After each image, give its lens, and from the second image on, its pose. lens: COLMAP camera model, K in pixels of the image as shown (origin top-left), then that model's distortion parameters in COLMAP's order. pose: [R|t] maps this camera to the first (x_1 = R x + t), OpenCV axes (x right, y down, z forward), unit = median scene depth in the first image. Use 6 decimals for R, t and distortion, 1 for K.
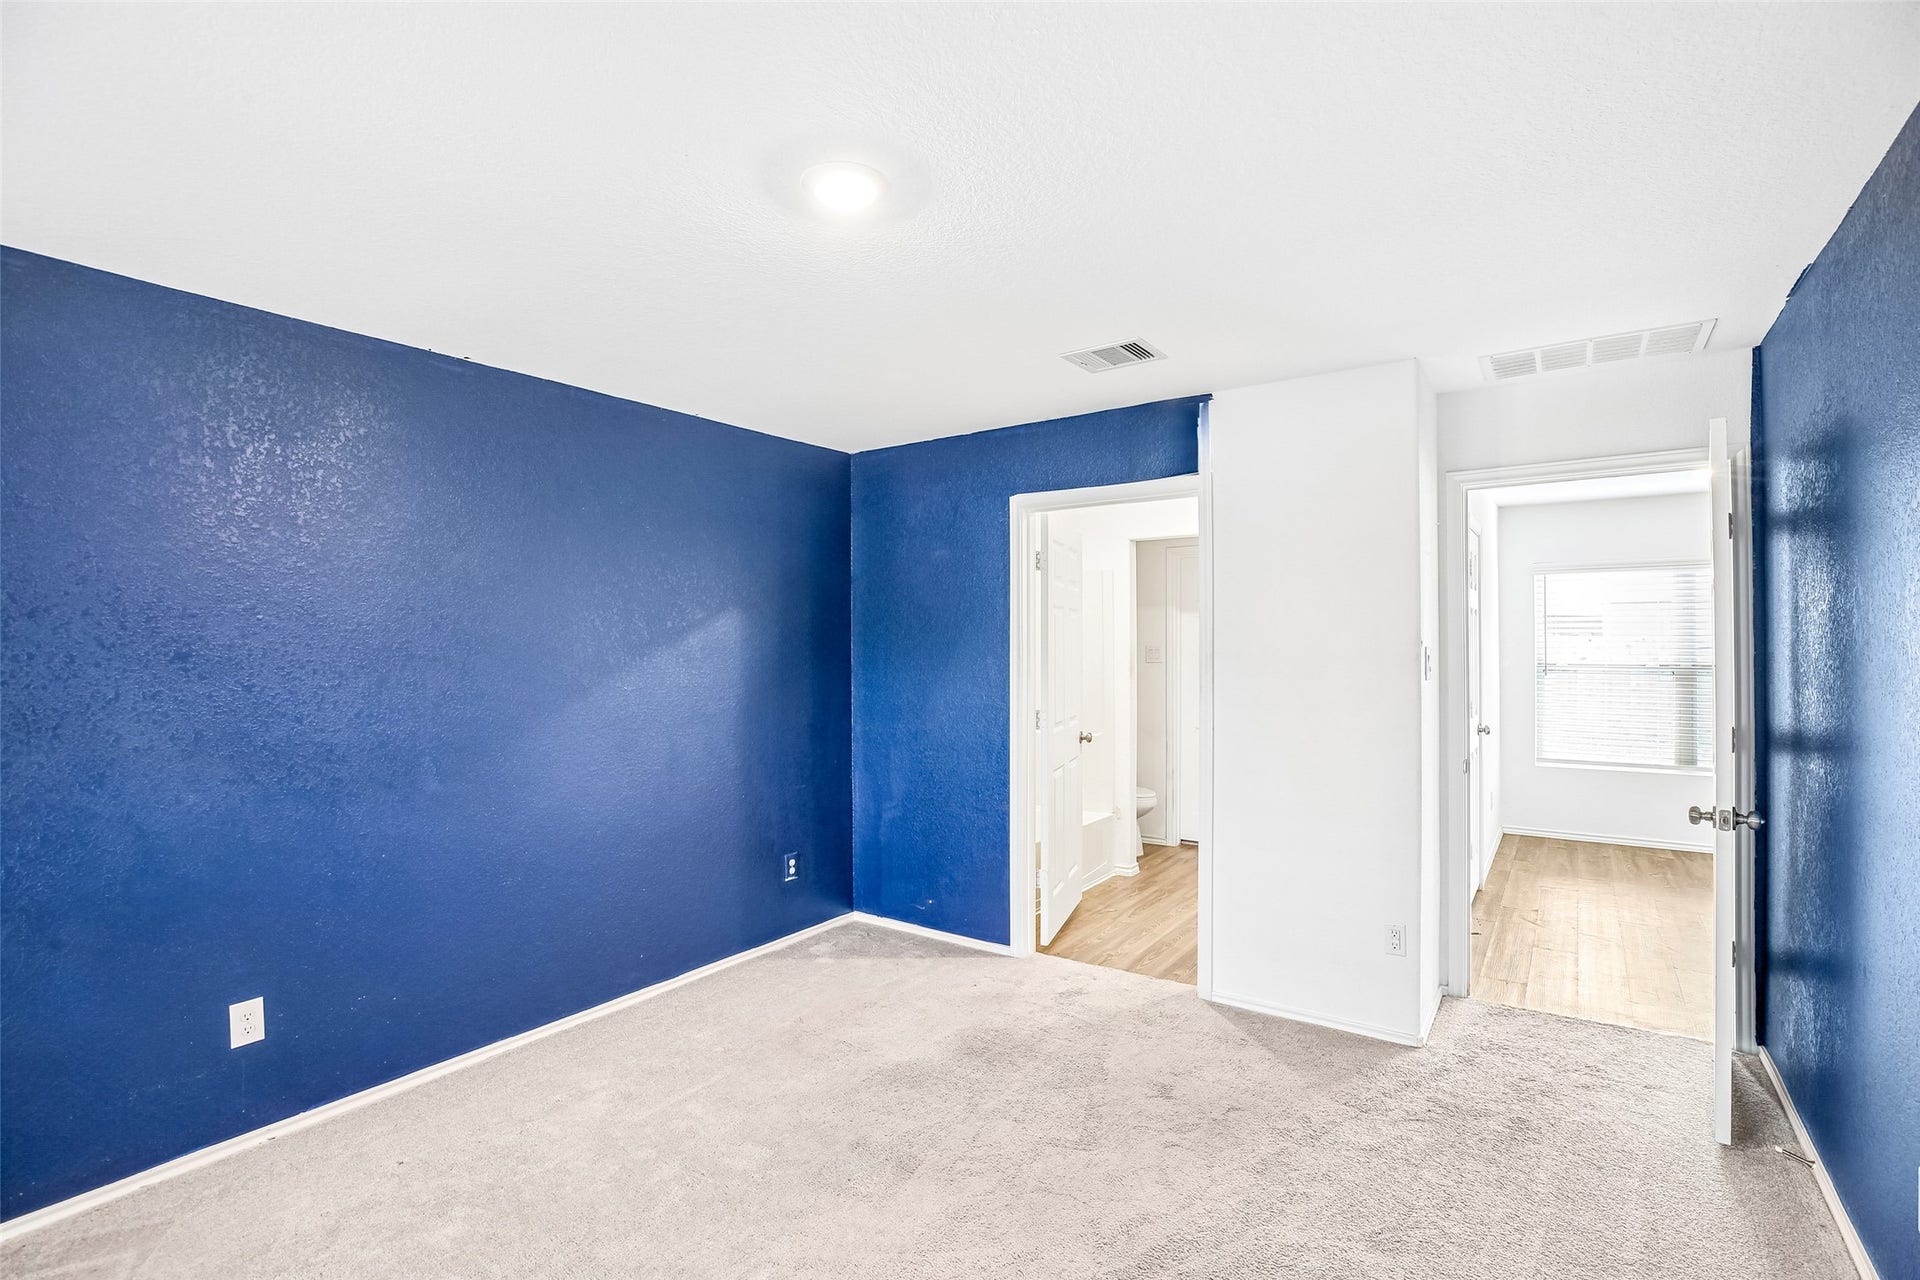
lens RADIAL K [[885.8, 0, 956.2], [0, 885.8, 642.7], [0, 0, 1]] dist [-0.020156, 0.000890]
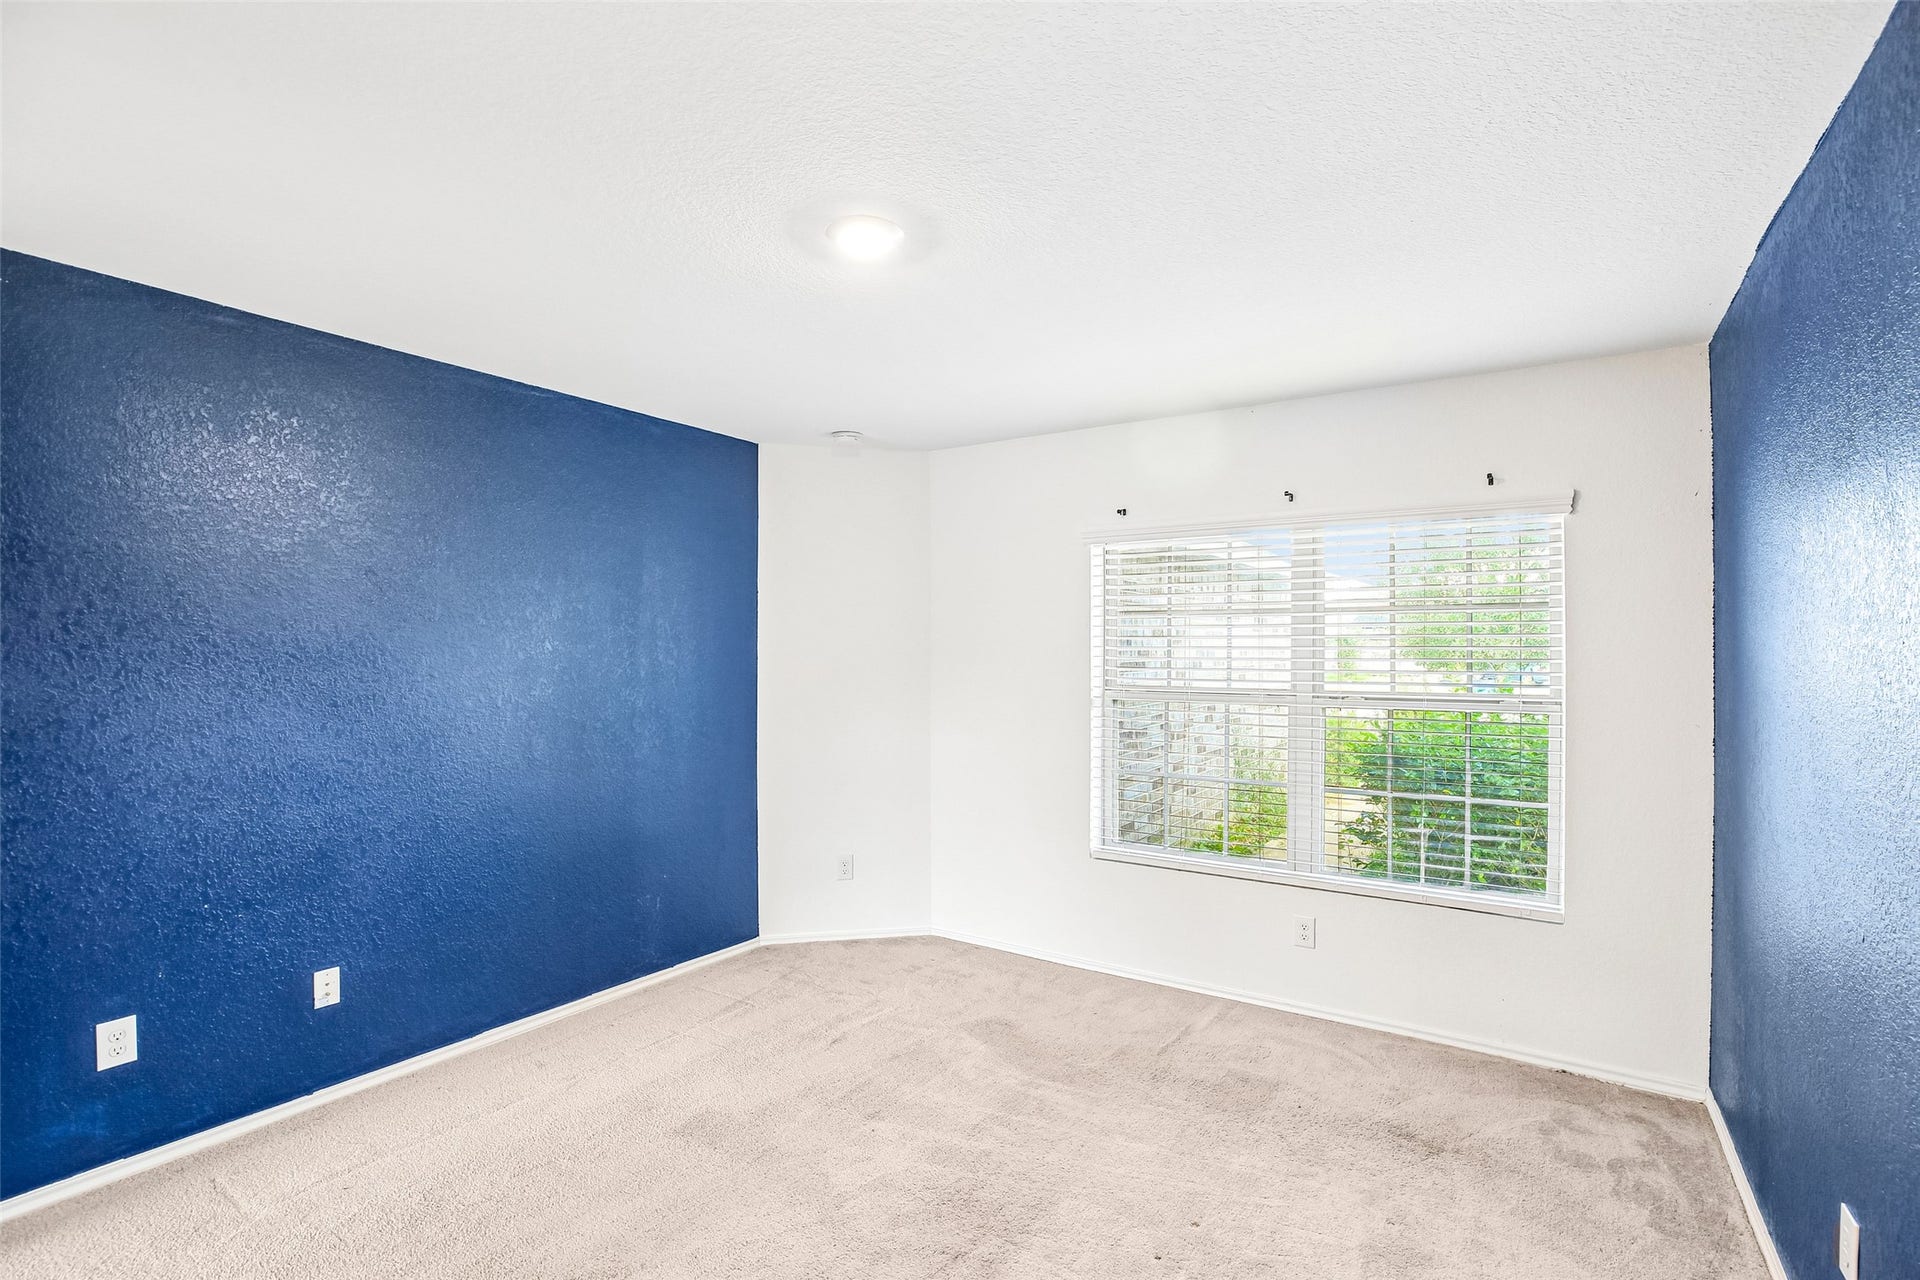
lens RADIAL K [[885.8, 0, 956.2], [0, 885.8, 642.7], [0, 0, 1]] dist [-0.020156, 0.000890]
pose [[-0.999452, 0.005071, -0.032707, -0.107969], [0.005430, 0.999926, -0.010897, 0.002526], [0.032649, -0.011068, -0.999406, 1.140357]]
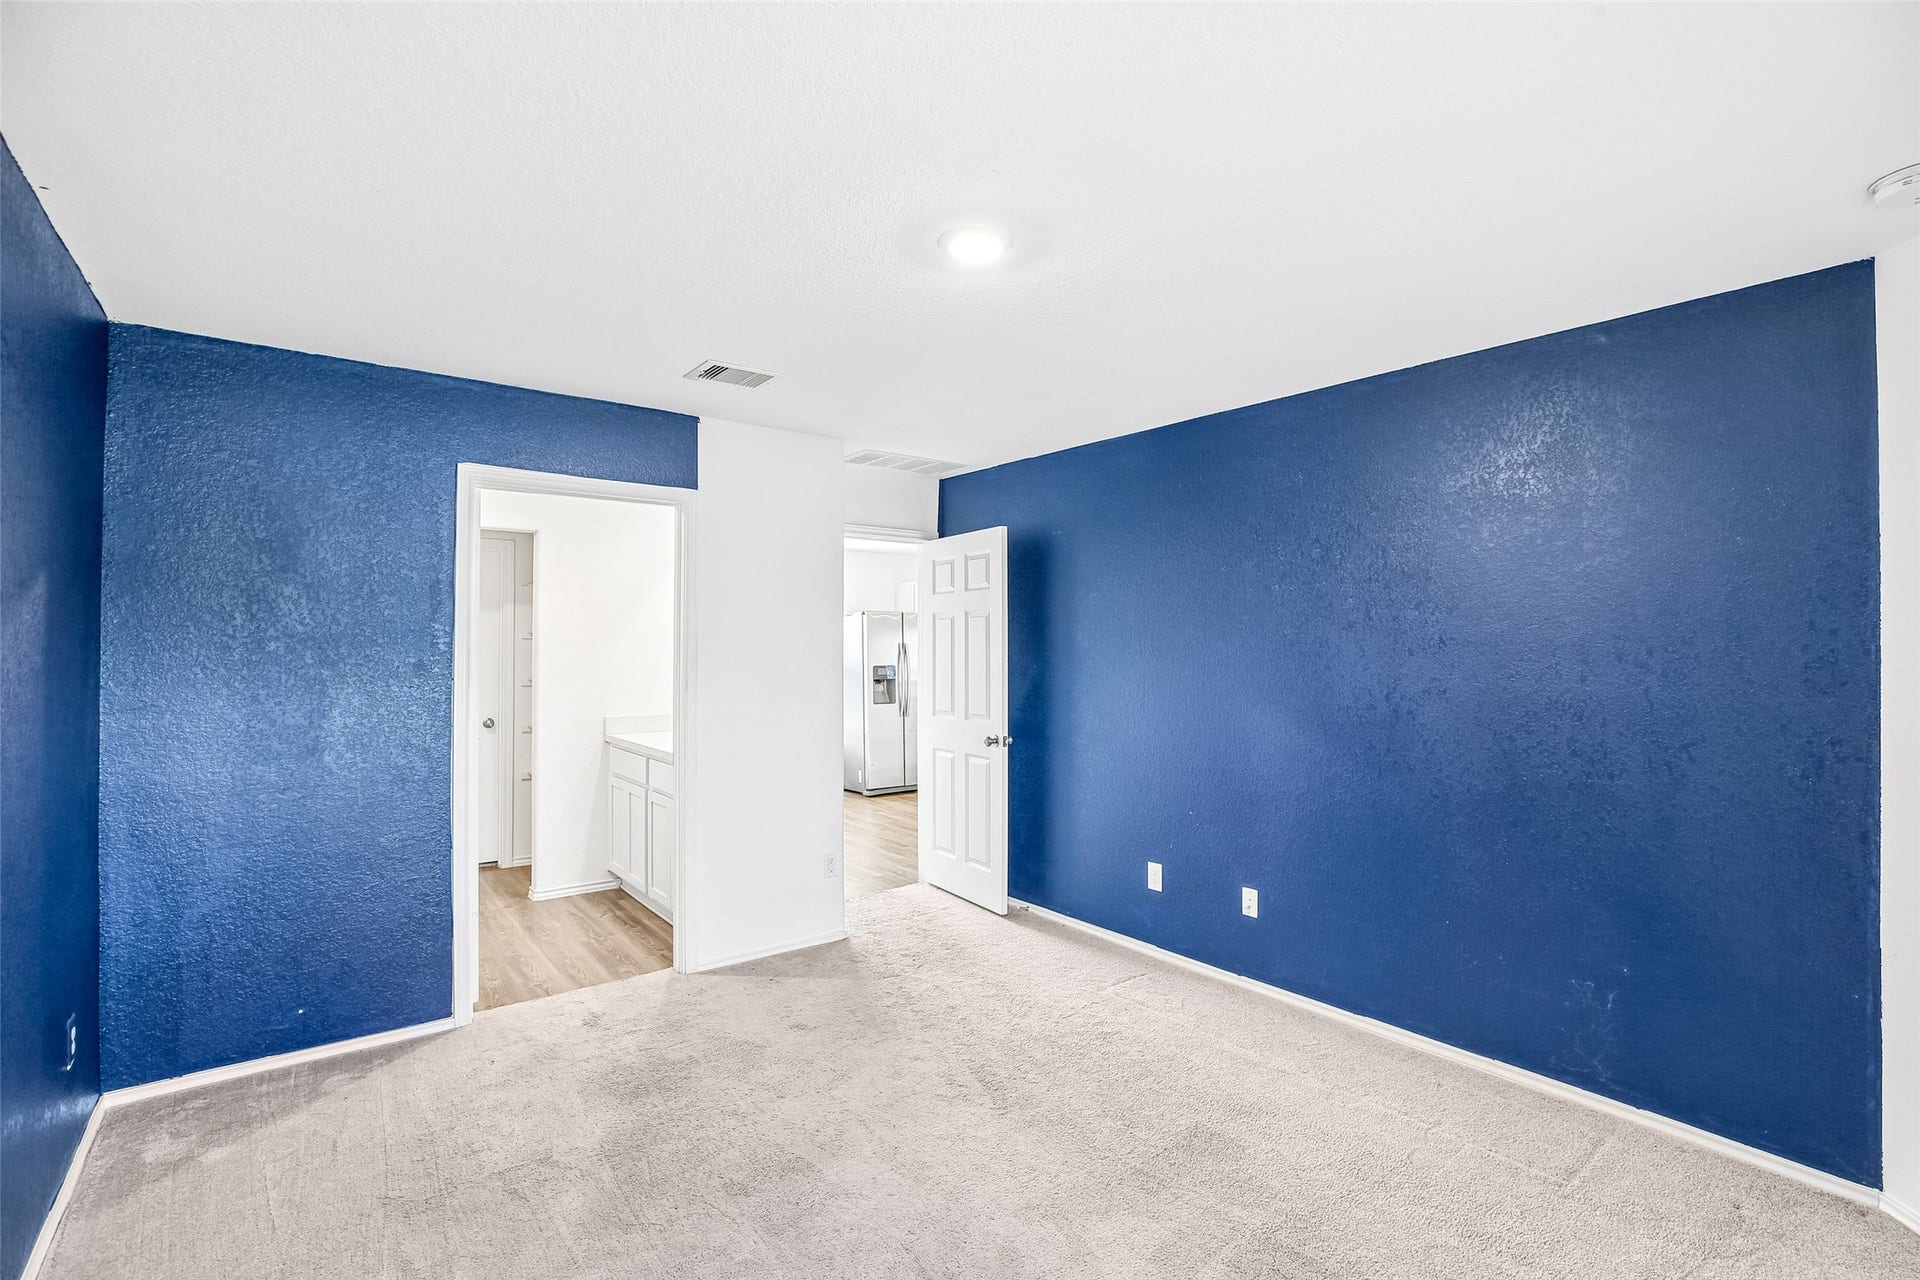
lens RADIAL K [[903.5, 0, 955.1], [0, 903.5, 642.4], [0, 0, 1]] dist [-0.004536, 0.000320]
pose [[0.291535, 0.006813, 0.956536, -0.682283], [-0.007761, 0.999959, -0.004757, 0.000915], [-0.956529, -0.006037, 0.291576, 0.366751]]
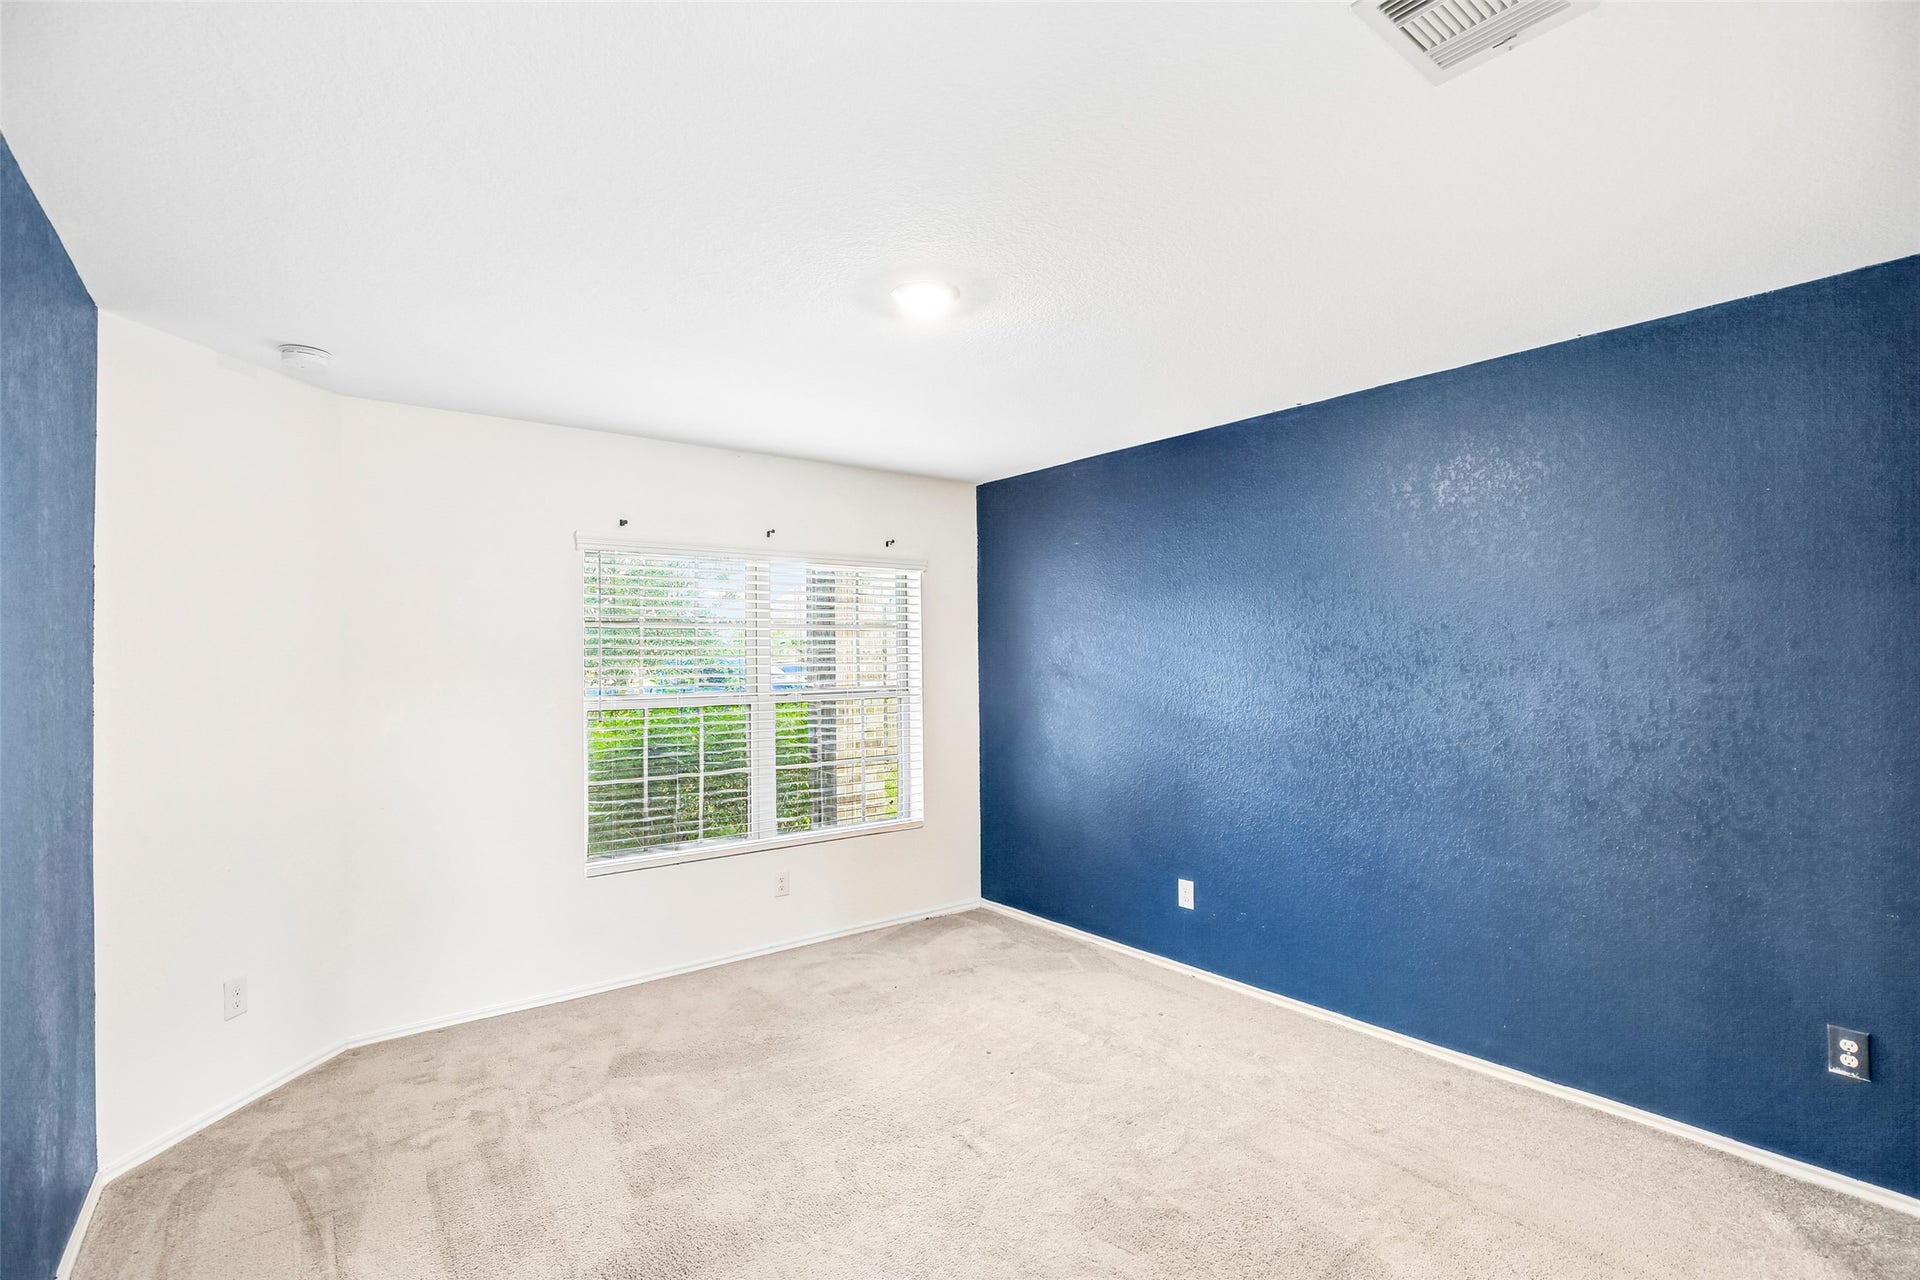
lens RADIAL K [[885.8, 0, 956.2], [0, 885.8, 642.7], [0, 0, 1]] dist [-0.020156, 0.000890]
pose [[-0.286525, -0.004067, -0.958064, 0.582578], [0.016036, 0.999831, -0.009040, -0.004446], [0.957939, -0.017954, -0.286411, 0.756770]]
